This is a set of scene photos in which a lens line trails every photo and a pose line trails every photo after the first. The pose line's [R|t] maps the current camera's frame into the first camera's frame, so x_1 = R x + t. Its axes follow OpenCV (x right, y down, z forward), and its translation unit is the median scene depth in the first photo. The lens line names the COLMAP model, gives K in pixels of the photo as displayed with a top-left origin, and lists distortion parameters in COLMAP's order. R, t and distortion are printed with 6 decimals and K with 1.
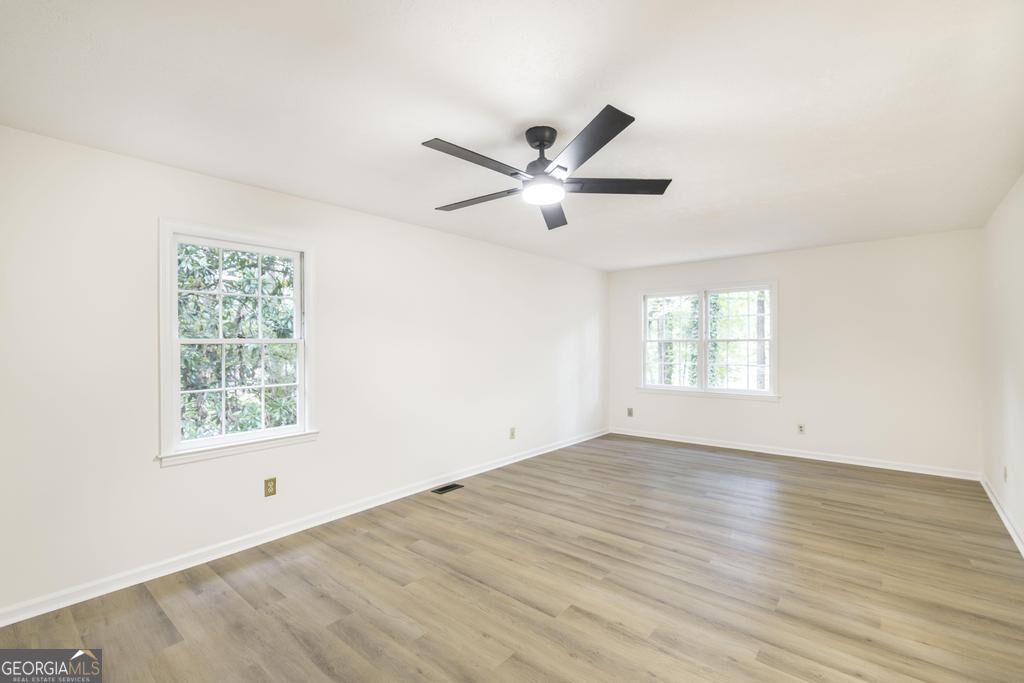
lens RADIAL K [[444.8, 0, 512.4], [0, 444.8, 341.2], [0, 0, 1]] dist [-0.001355, 0.000863]
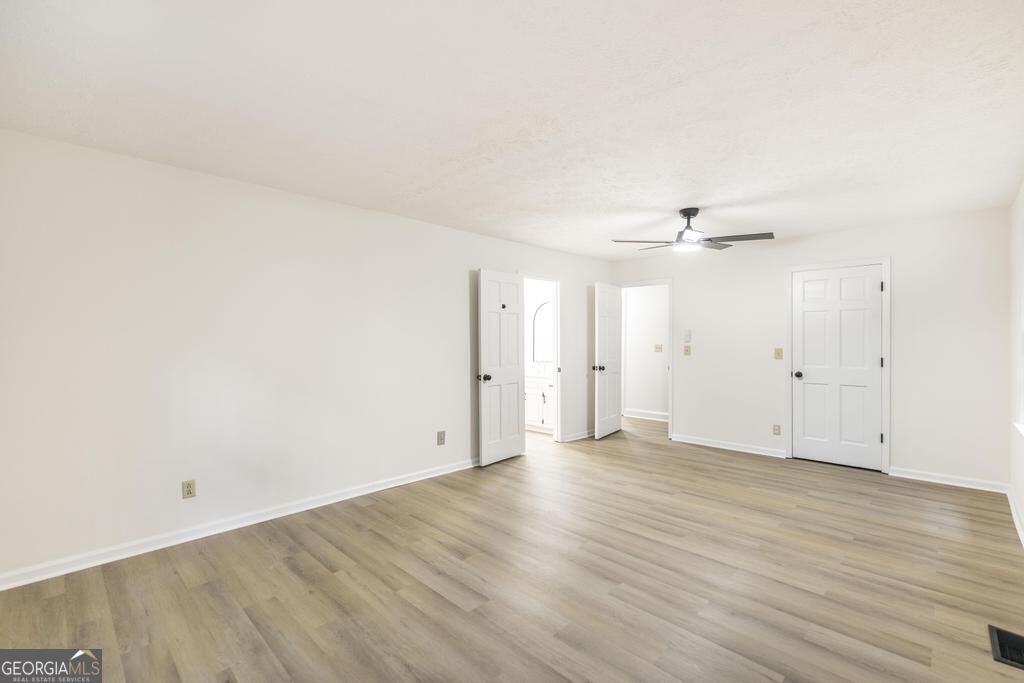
lens RADIAL K [[444.8, 0, 512.4], [0, 444.8, 339.9], [0, 0, 1]] dist [-0.001355, 0.000863]
pose [[-0.997570, 0.007025, 0.069321, 0.464014], [0.007218, 0.999971, 0.002542, 0.009096], [-0.069301, 0.003036, -0.997591, 2.046969]]
